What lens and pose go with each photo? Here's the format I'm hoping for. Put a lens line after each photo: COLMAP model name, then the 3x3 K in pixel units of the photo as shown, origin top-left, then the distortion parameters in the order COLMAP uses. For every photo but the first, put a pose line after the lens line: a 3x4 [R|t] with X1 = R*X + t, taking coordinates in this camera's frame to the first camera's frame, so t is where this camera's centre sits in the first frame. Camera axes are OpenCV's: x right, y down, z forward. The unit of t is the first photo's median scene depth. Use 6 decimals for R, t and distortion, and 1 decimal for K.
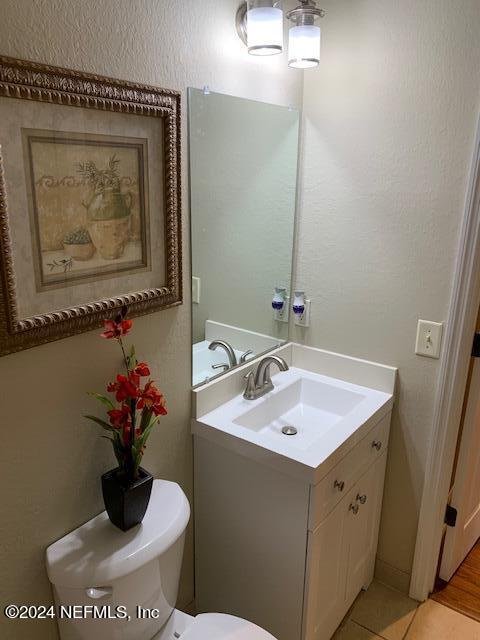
lens RADIAL K [[498.0, 0, 240.0], [0, 498.0, 320.0], [0, 0, 1]] dist [0.090828, -0.099031]
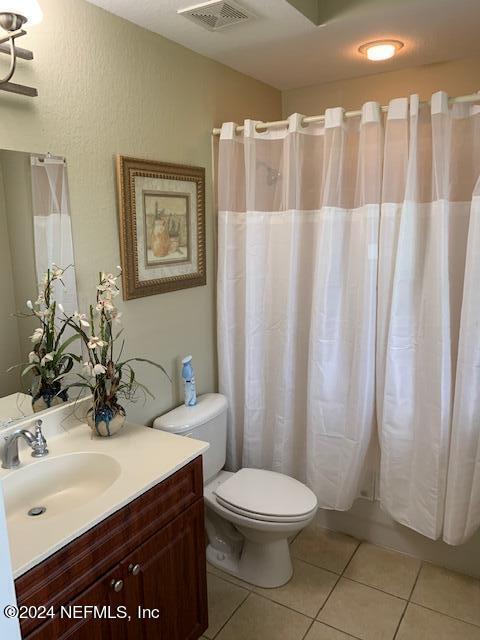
lens RADIAL K [[498.0, 0, 240.0], [0, 498.0, 320.0], [0, 0, 1]] dist [0.090828, -0.099031]
pose [[0.996236, -0.040561, 0.076612, -0.163672], [0.047603, 0.994579, -0.092446, 0.304191], [-0.072447, 0.095745, 0.992766, -0.856516]]
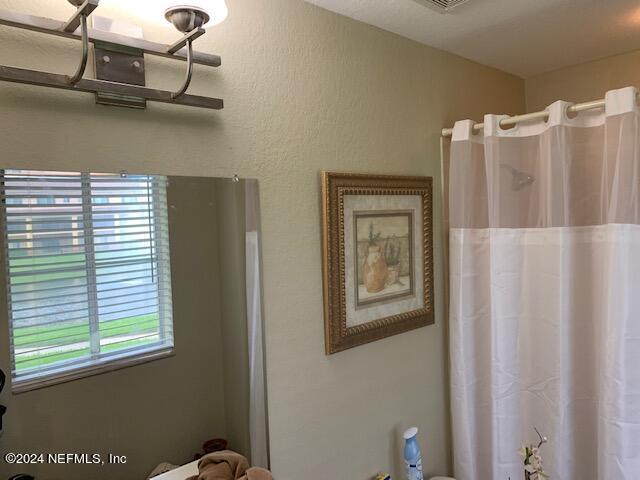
lens RADIAL K [[498.0, 0, 320.0], [0, 498.0, 240.0], [0, 0, 1]] dist [0.090828, -0.099031]
pose [[0.980866, -0.044057, -0.189635, -0.182627], [-0.004012, 0.969277, -0.245937, 0.099041], [0.194645, 0.241992, 0.950554, -0.456529]]
